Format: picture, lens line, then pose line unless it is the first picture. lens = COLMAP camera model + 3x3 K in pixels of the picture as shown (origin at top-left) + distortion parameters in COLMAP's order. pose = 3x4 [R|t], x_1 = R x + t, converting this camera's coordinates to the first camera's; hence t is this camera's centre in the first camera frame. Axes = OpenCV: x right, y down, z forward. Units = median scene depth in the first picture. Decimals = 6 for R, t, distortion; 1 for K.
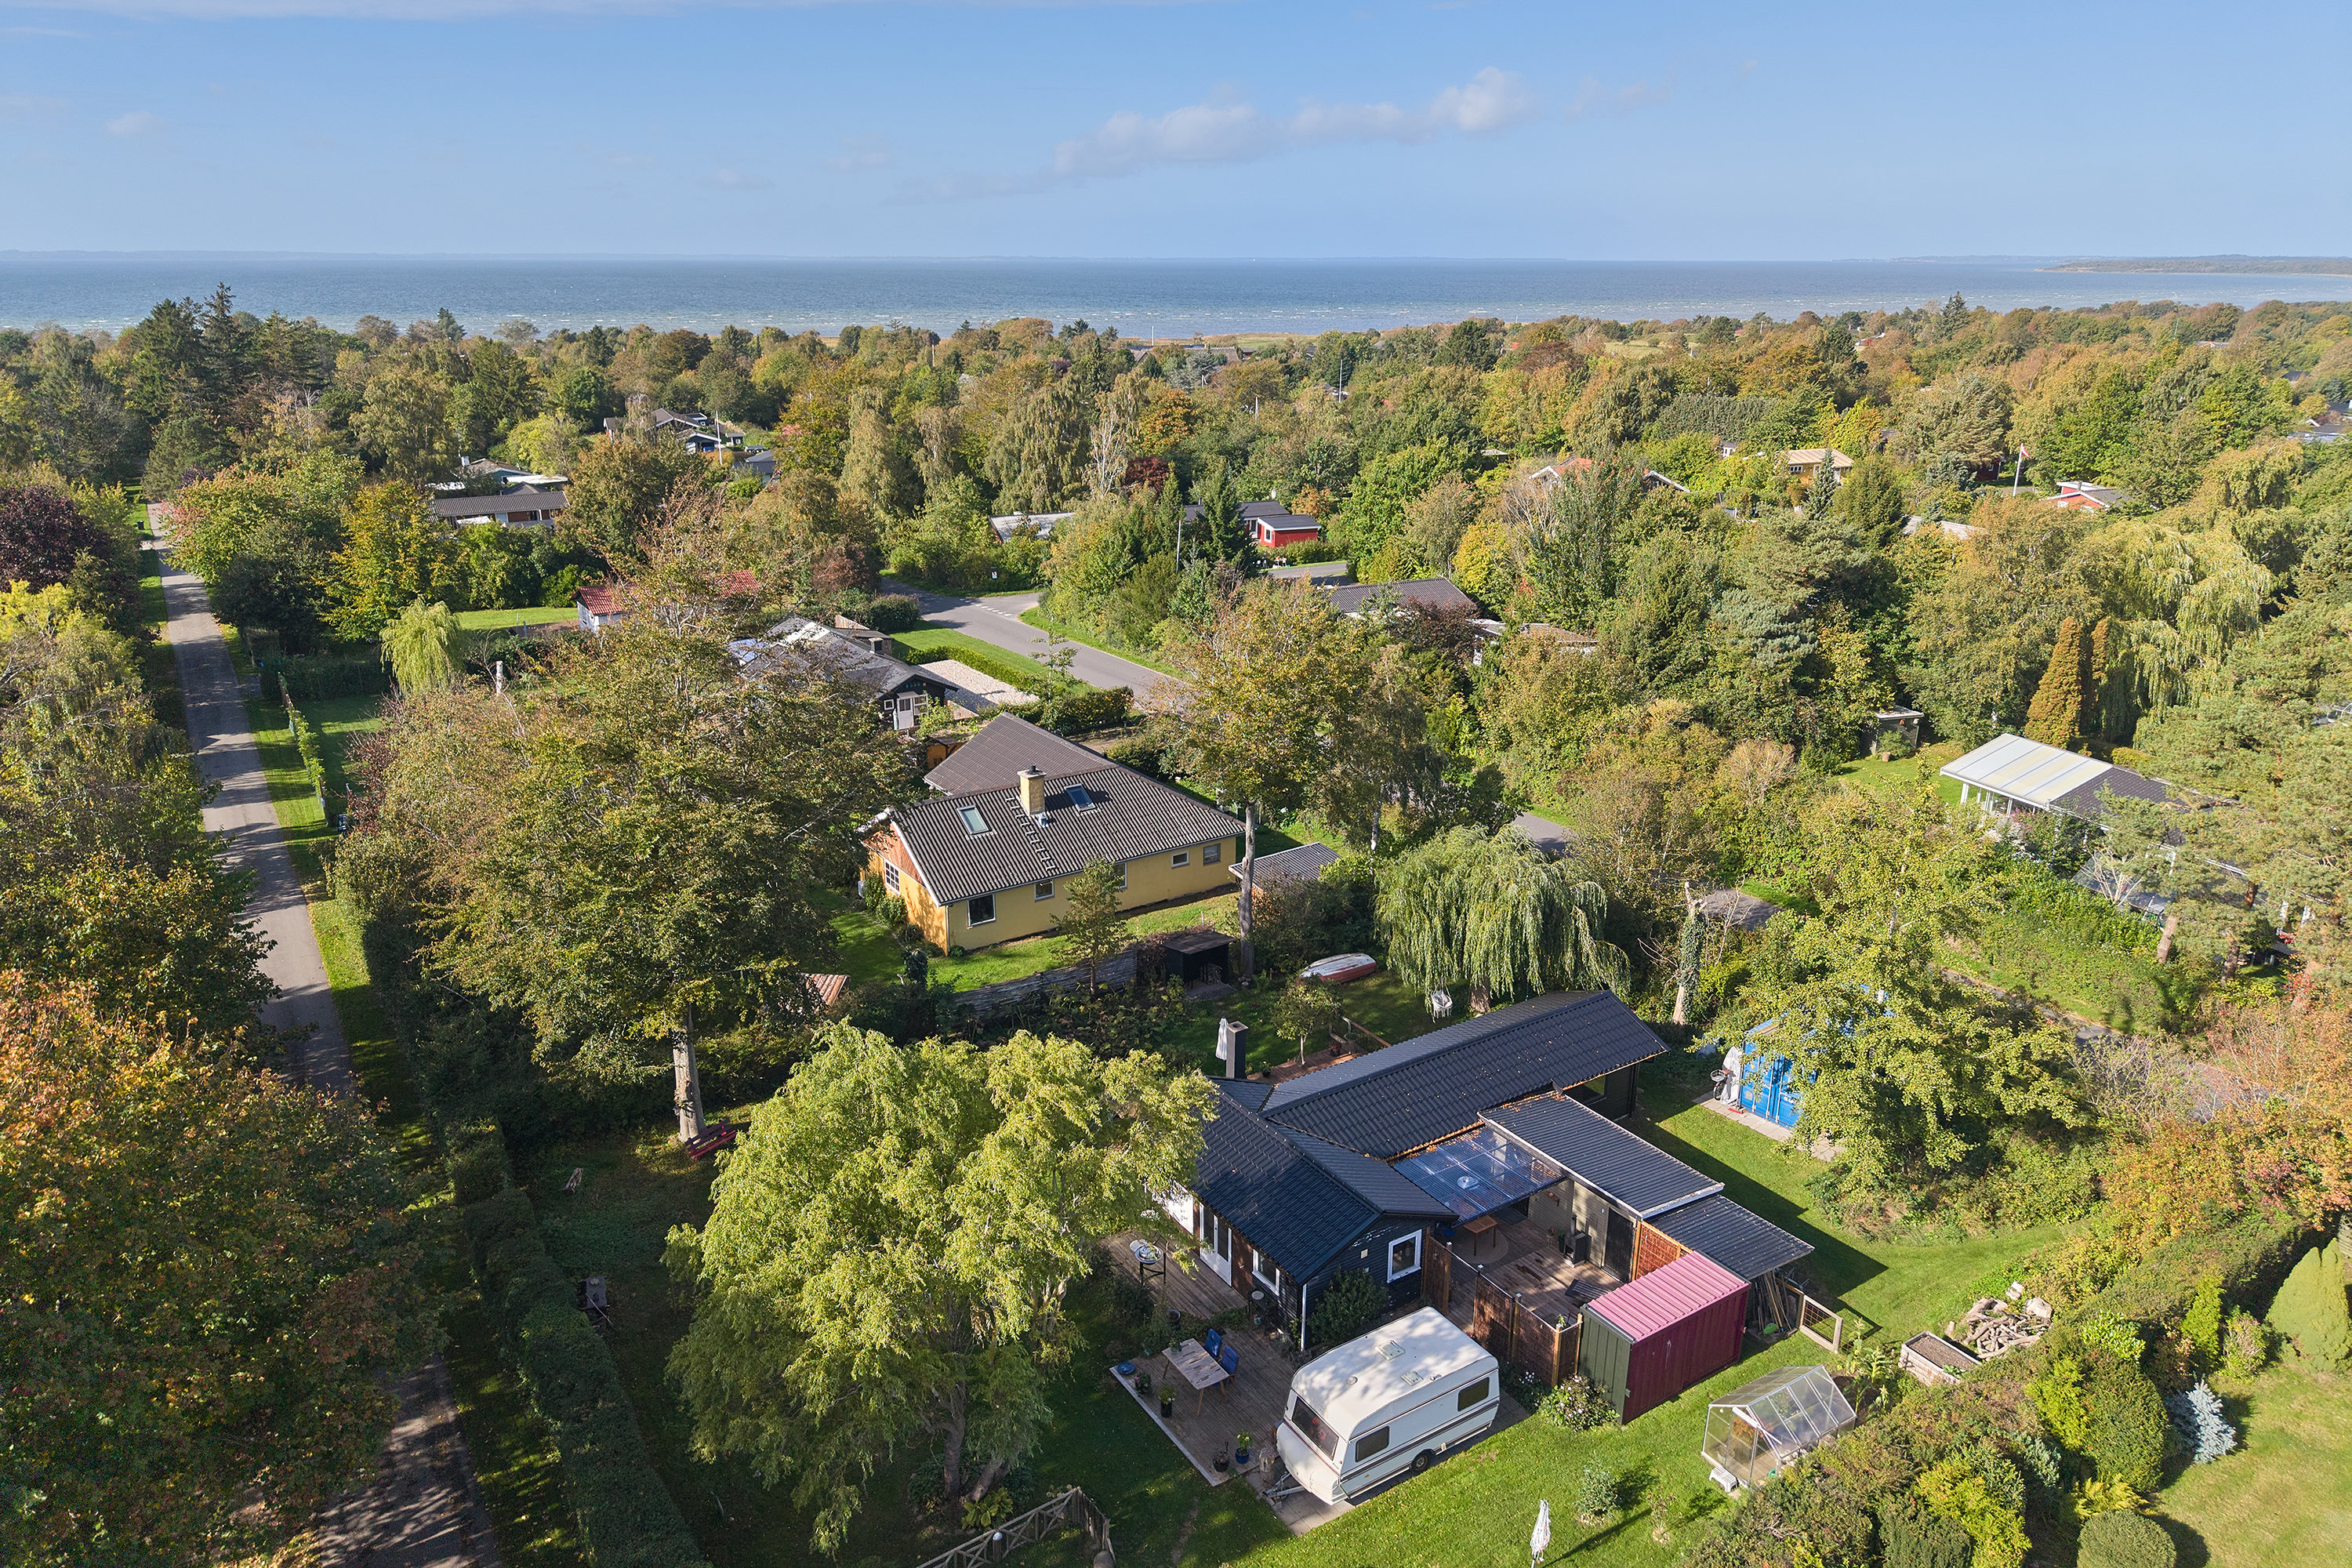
lens RADIAL K [[1566.6, 0, 1173.1], [0, 1566.6, 750.3], [0, 0, 1]] dist [0.053455, -0.052720]
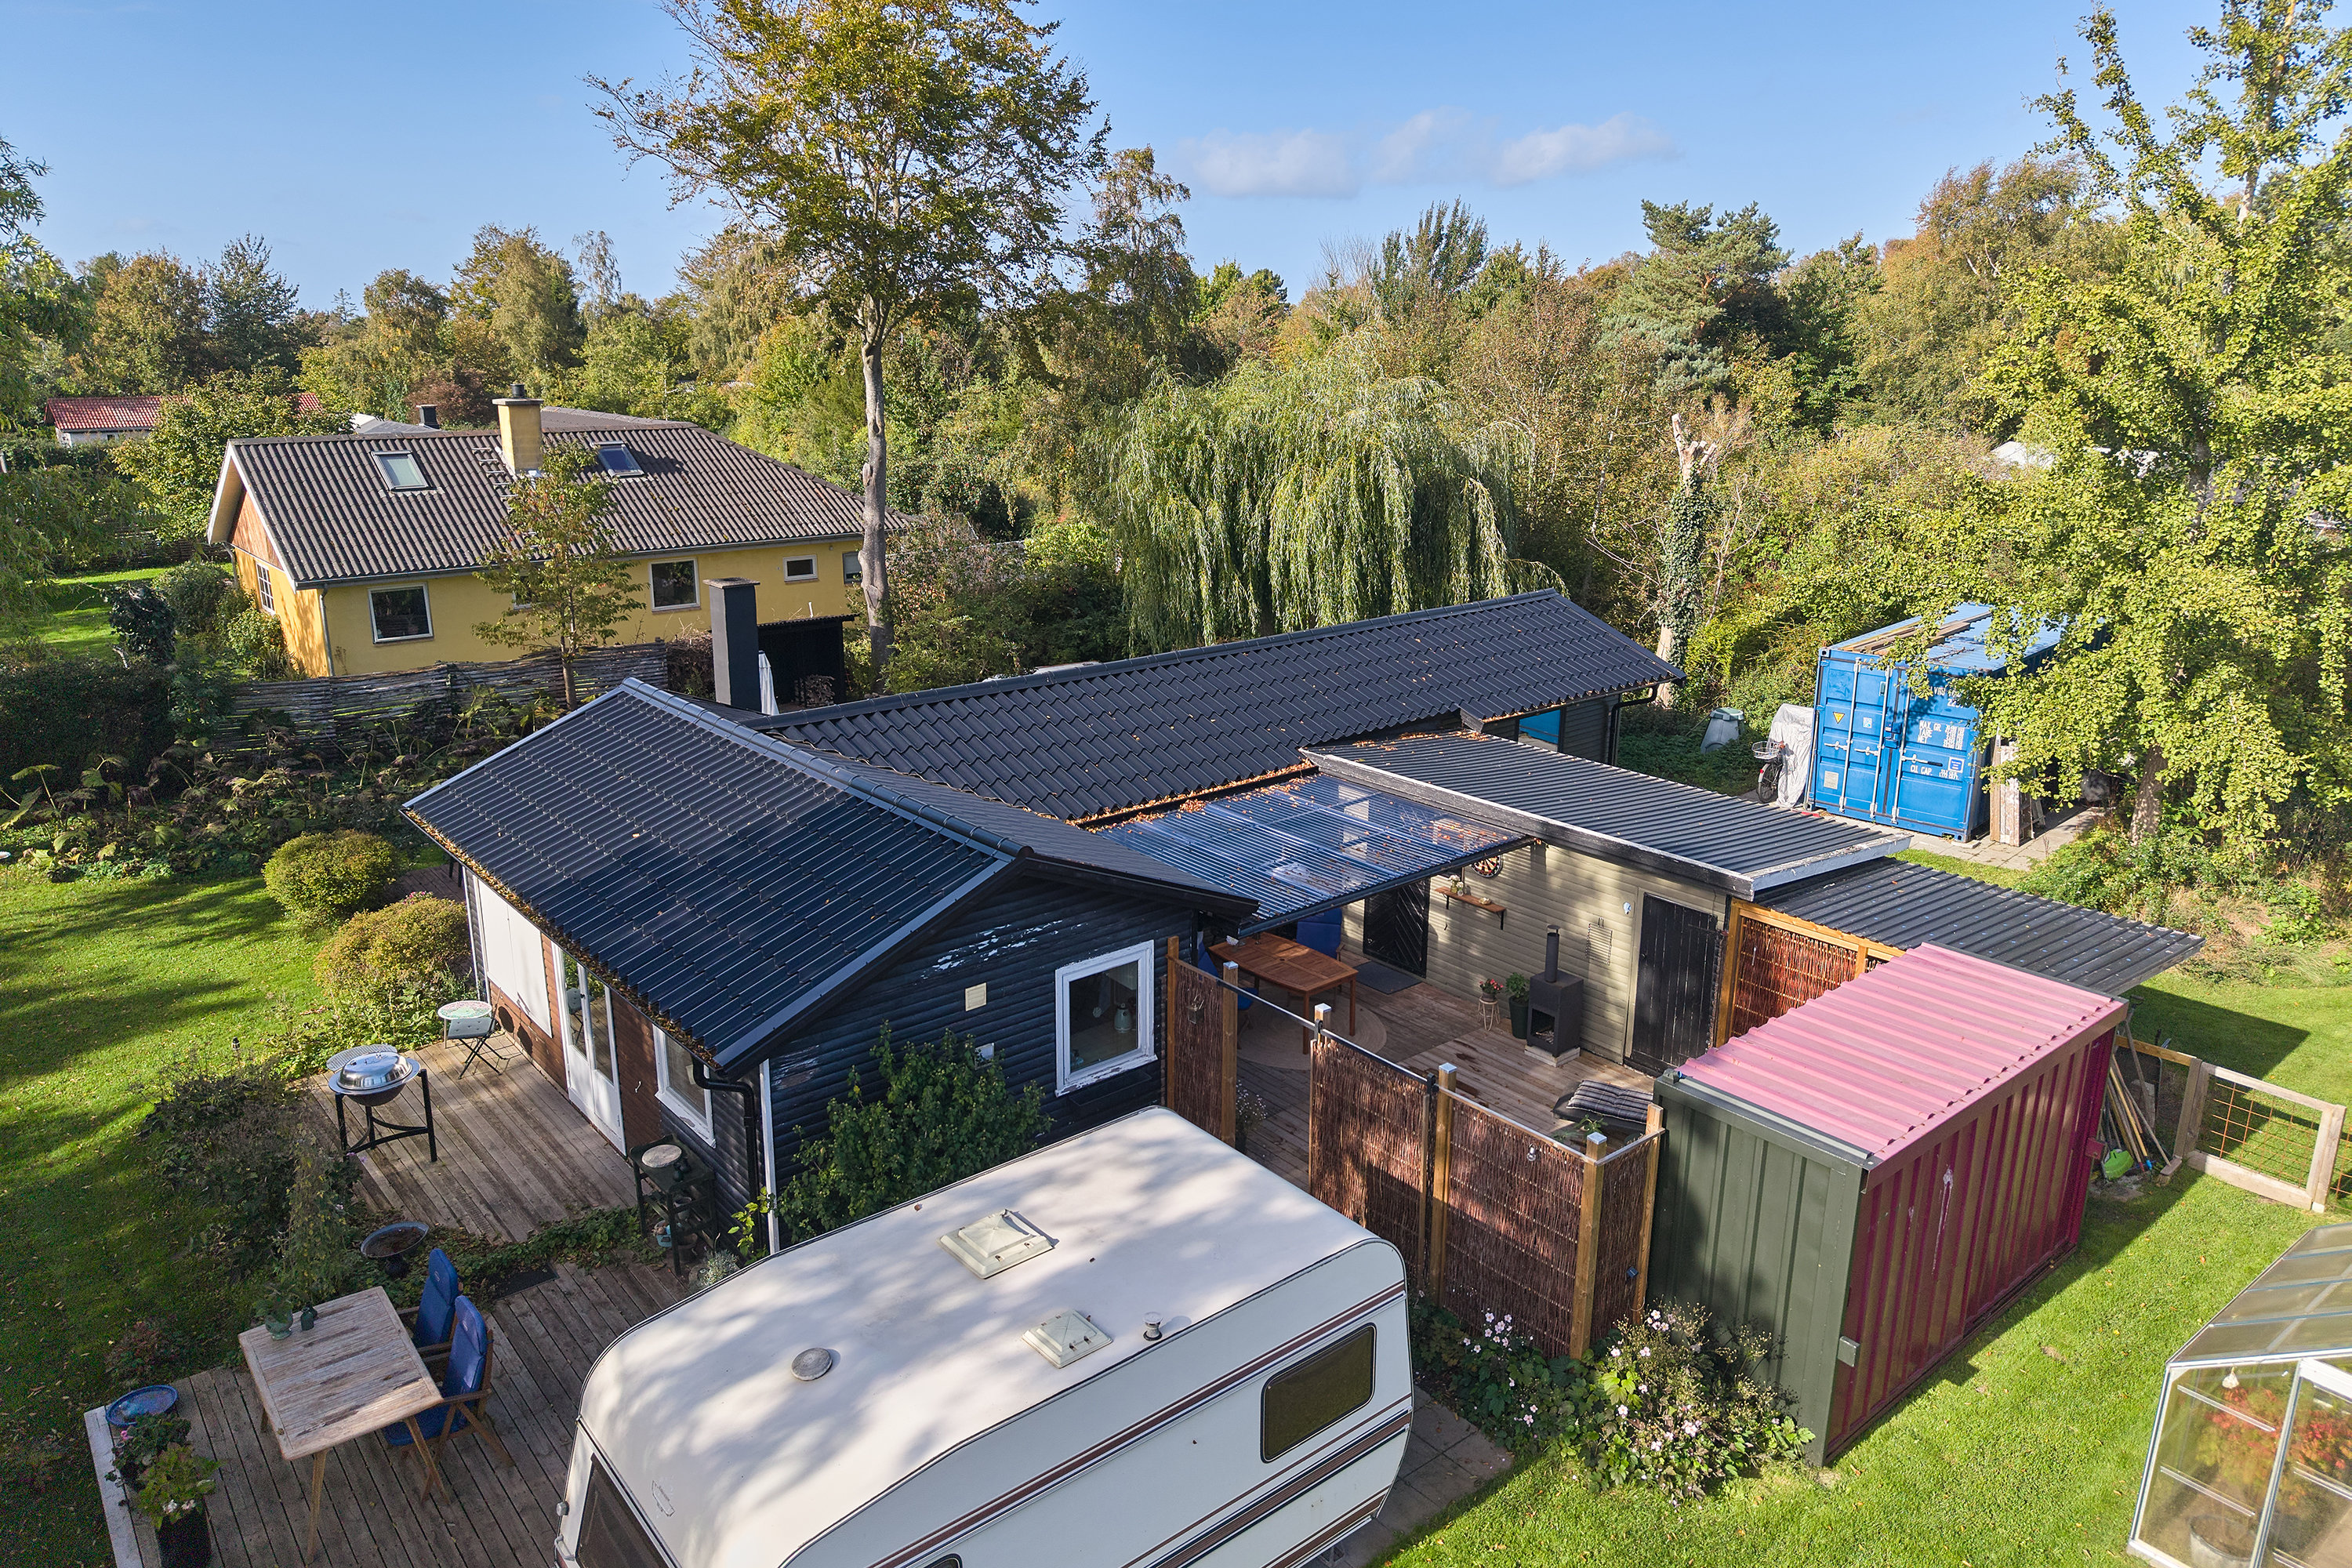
lens RADIAL K [[1566.6, 0, 1173.1], [0, 1566.6, 750.3], [0, 0, 1]] dist [0.053455, -0.052720]
pose [[0.992571, -0.023089, 0.119456, 0.104495], [0.027315, 0.999053, -0.033863, 0.235708], [-0.118561, 0.036875, 0.992262, 0.563457]]
